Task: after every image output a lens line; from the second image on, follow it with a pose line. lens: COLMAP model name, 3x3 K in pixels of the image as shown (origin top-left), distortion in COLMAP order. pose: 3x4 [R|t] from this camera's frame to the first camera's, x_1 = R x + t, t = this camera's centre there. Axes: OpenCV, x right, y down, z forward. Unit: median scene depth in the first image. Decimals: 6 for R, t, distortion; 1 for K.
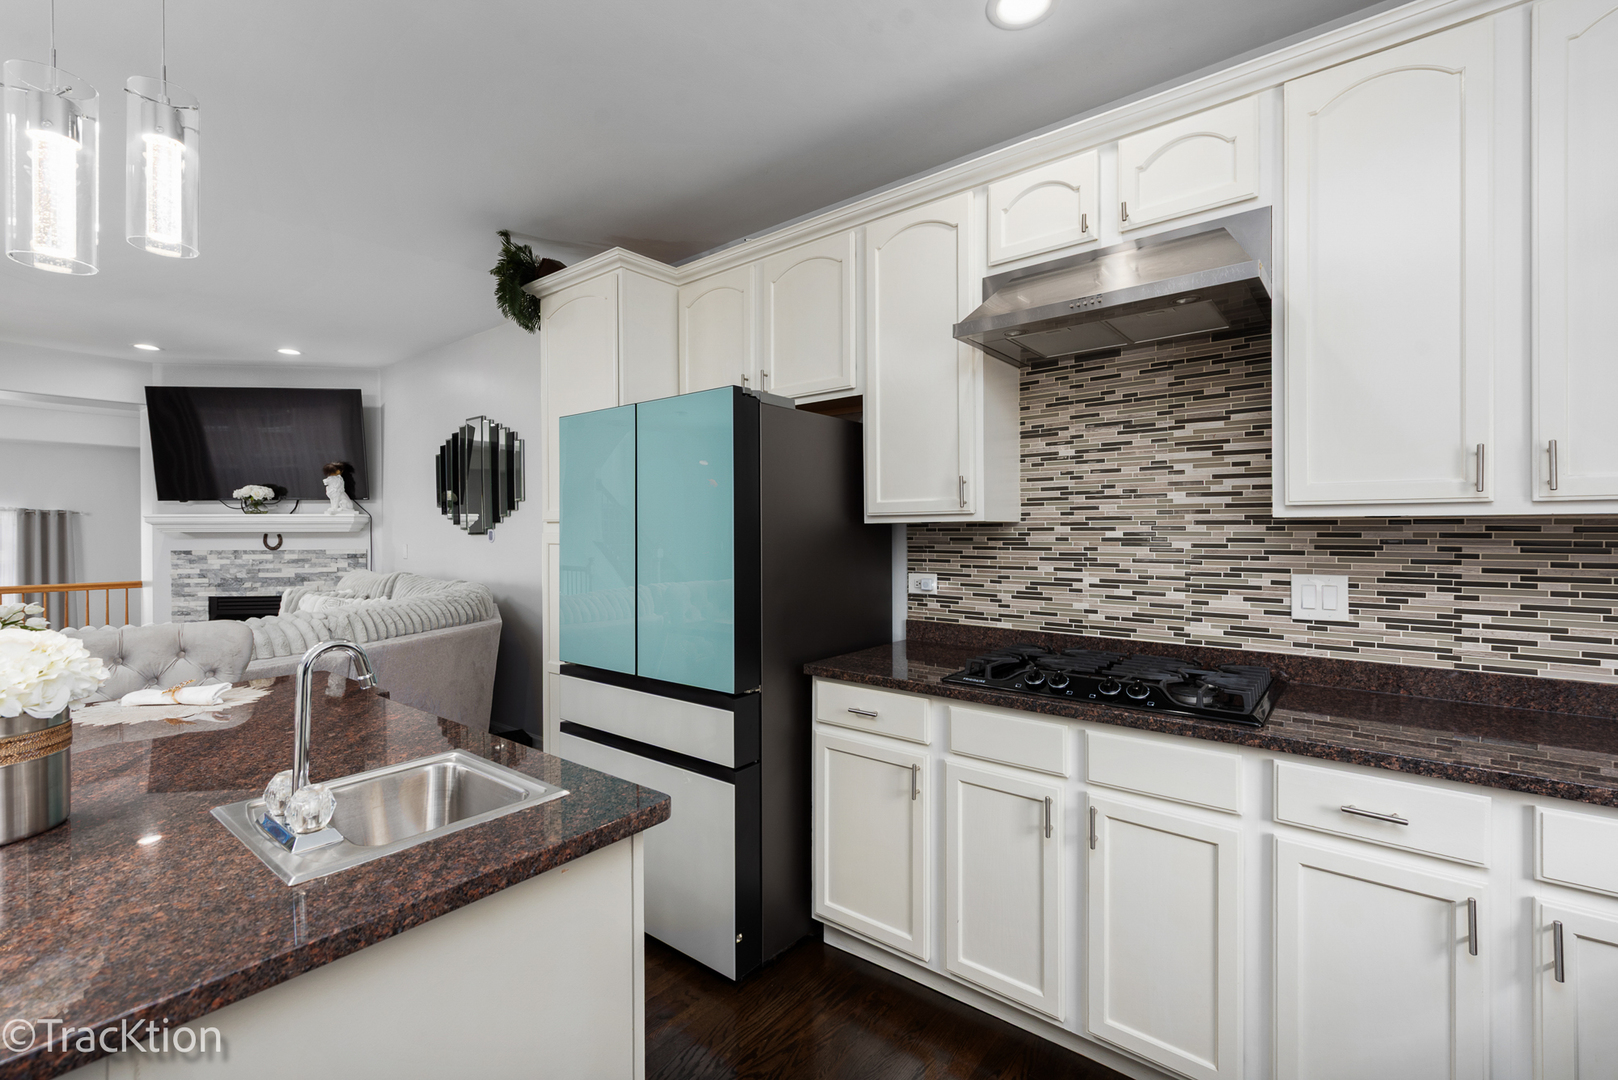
lens RADIAL K [[701.7, 0, 807.1], [0, 701.7, 530.6], [0, 0, 1]] dist [0.004329, -0.001732]
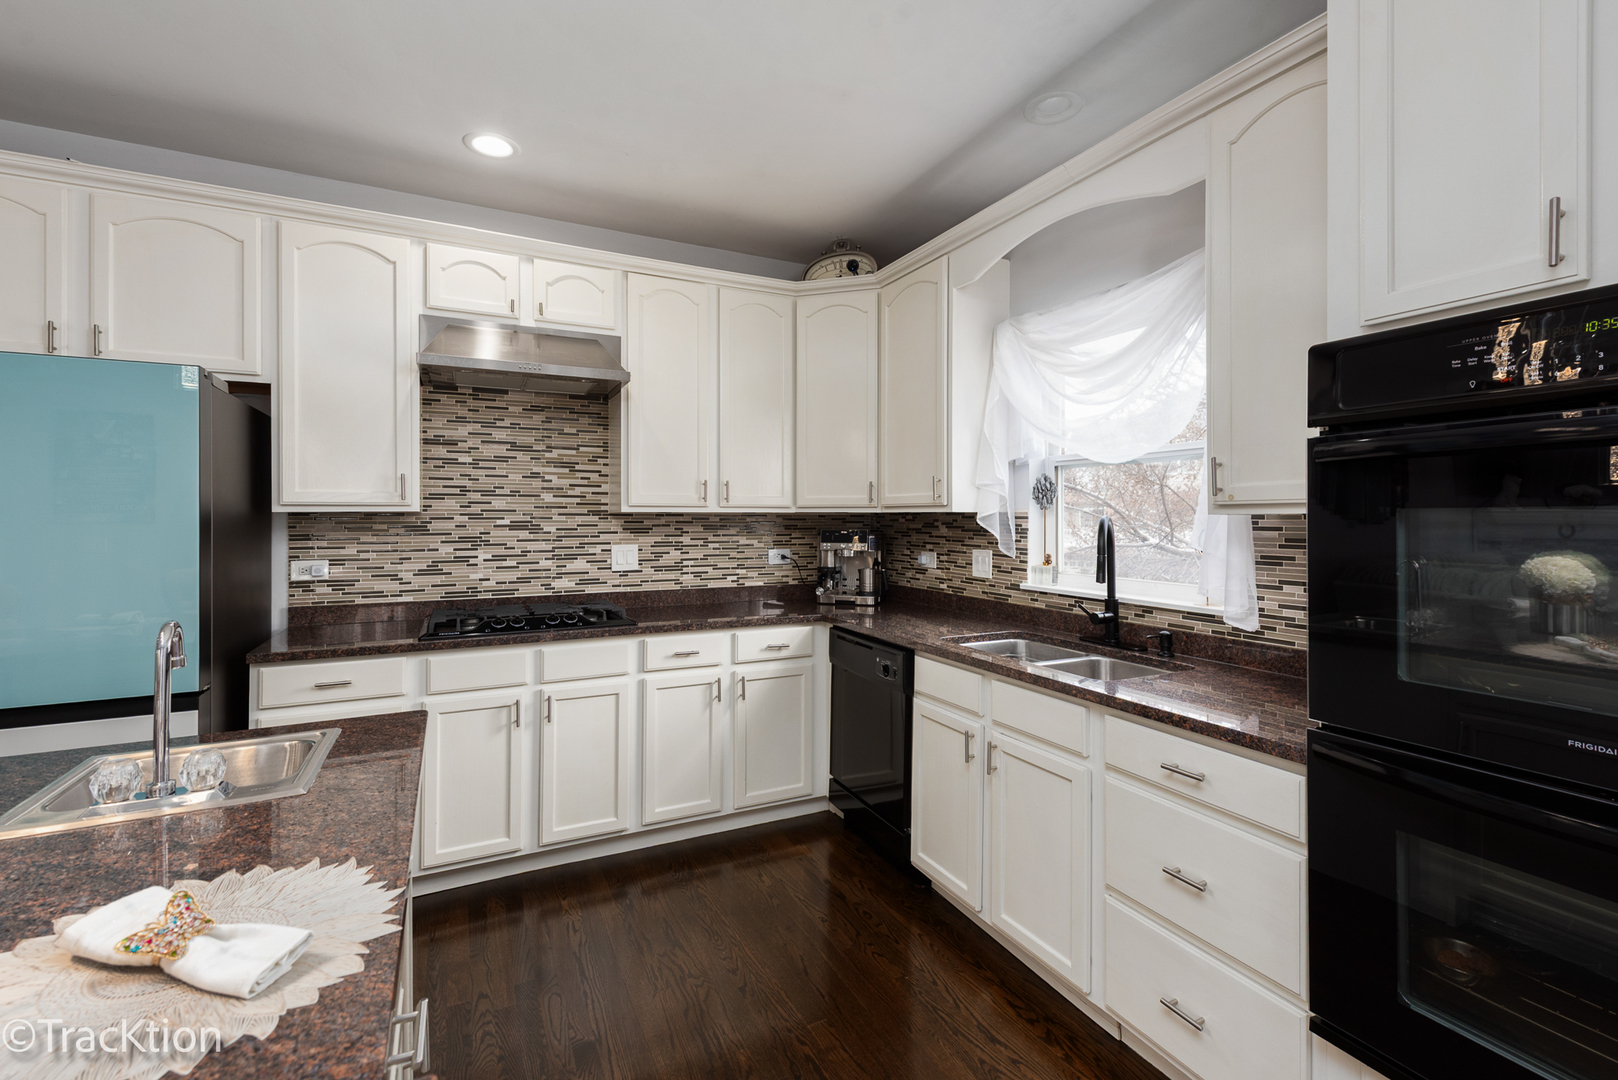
lens RADIAL K [[701.7, 0, 823.0], [0, 701.7, 516.7], [0, 0, 1]] dist [0.004329, -0.001732]
pose [[0.409170, 0.005391, 0.912442, -0.676045], [0.000433, 0.999981, -0.006103, 0.003882], [-0.912458, 0.002892, 0.409160, -0.172537]]
